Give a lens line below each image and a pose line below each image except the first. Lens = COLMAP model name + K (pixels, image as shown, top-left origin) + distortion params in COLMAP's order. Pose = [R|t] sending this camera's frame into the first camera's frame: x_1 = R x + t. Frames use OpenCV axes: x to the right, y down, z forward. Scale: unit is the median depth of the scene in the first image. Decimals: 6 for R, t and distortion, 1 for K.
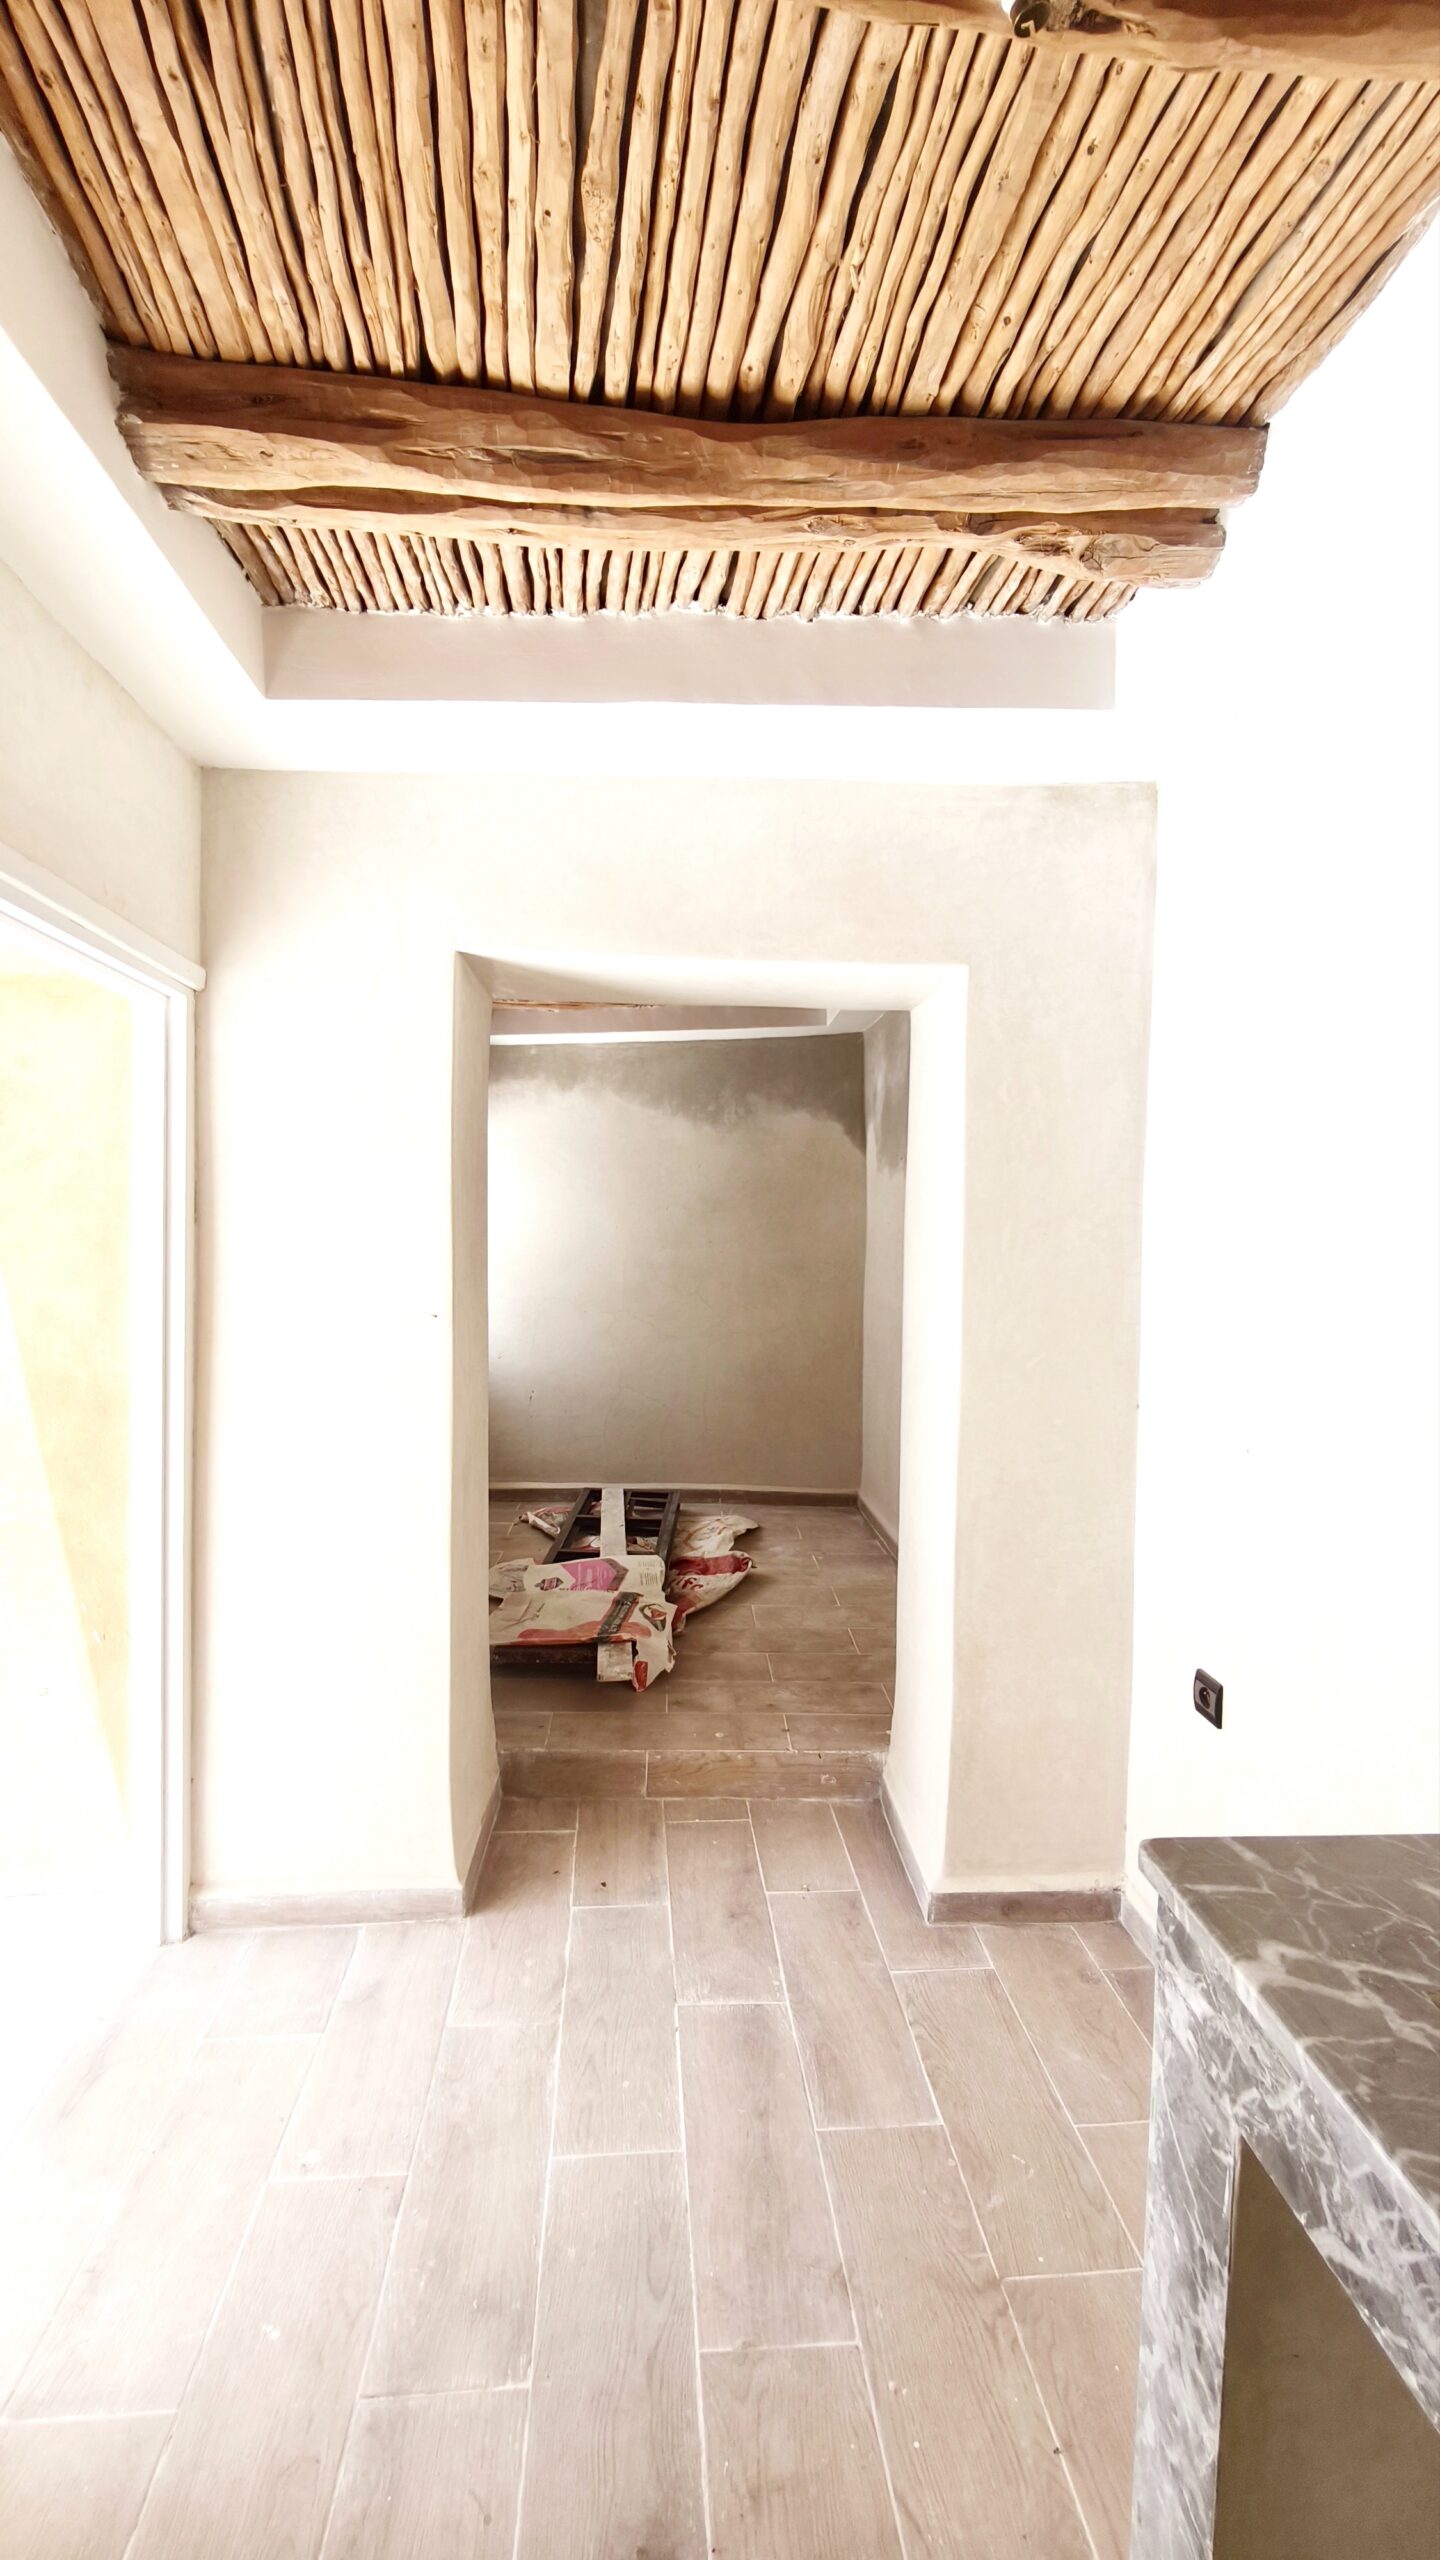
lens RADIAL K [[1076.6, 0, 720.0], [0, 1076.6, 1280.0], [0, 0, 1]] dist [-0.001825, -0.001271]
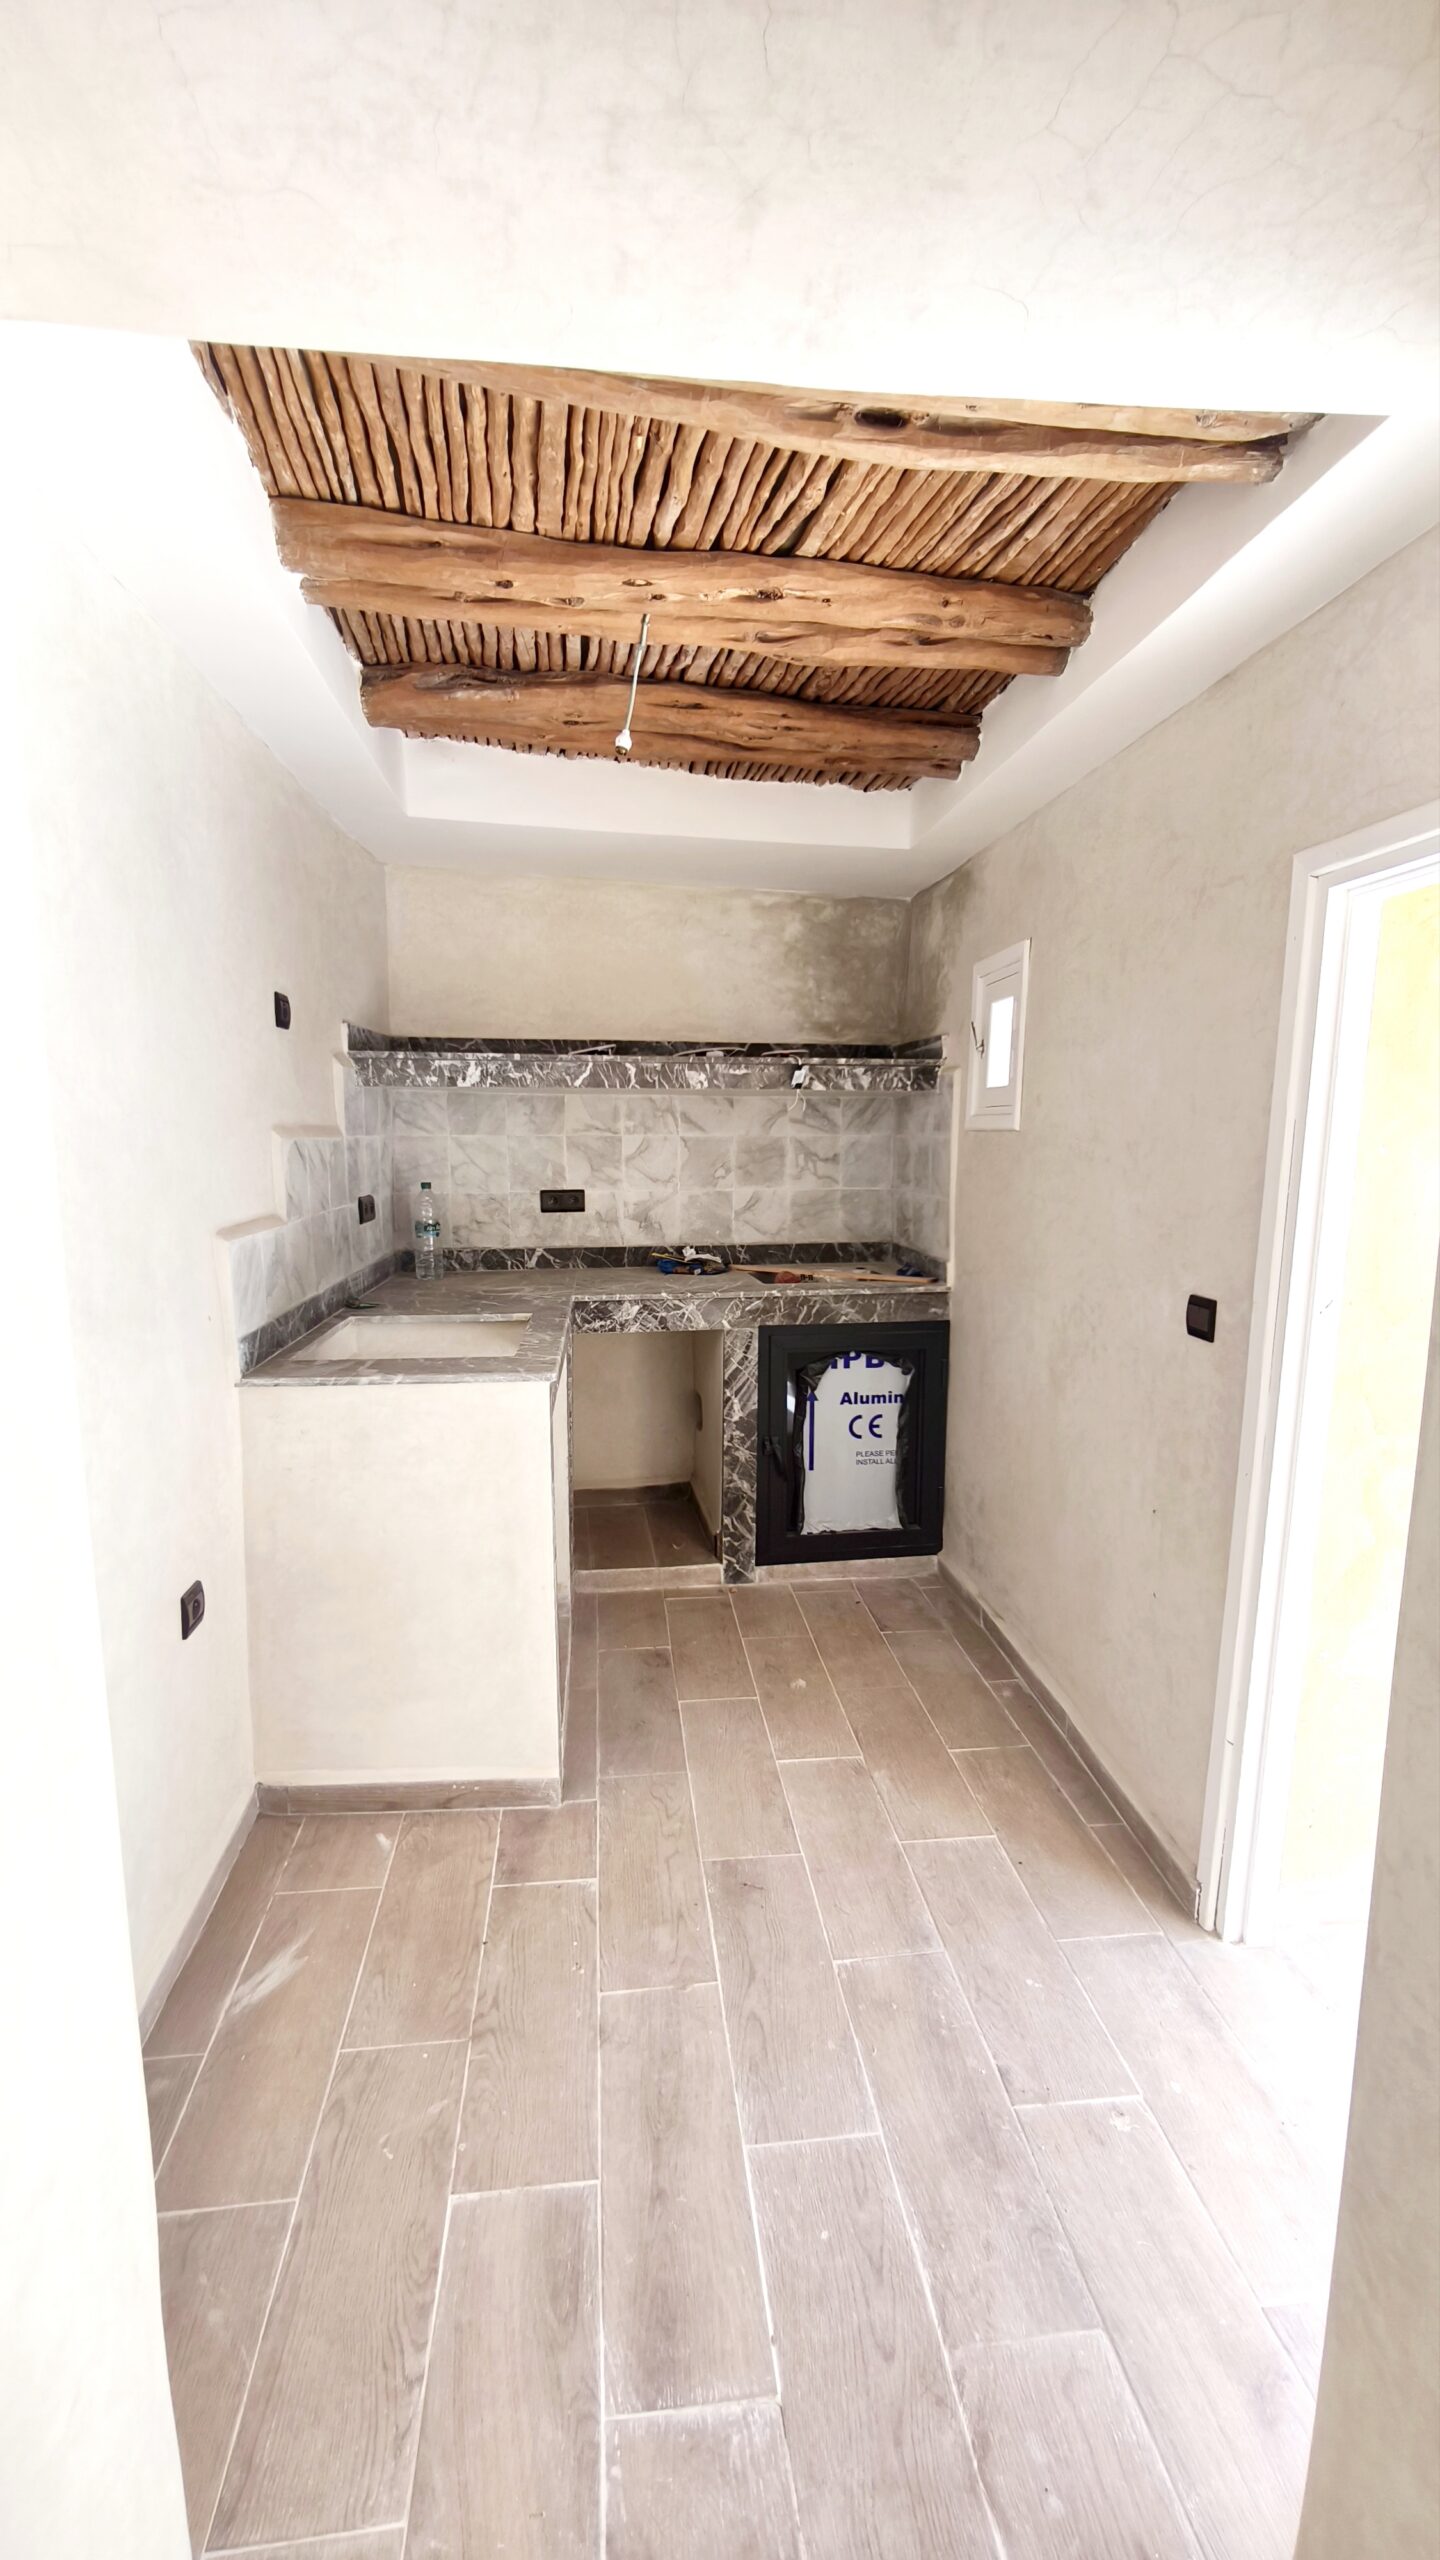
lens RADIAL K [[1076.6, 0, 720.0], [0, 1076.6, 1280.0], [0, 0, 1]] dist [-0.001825, -0.001271]
pose [[-0.999180, -0.020258, -0.035055, 0.038173], [-0.026454, 0.982105, 0.186467, -0.118646], [0.030650, 0.187241, -0.981836, 1.867436]]
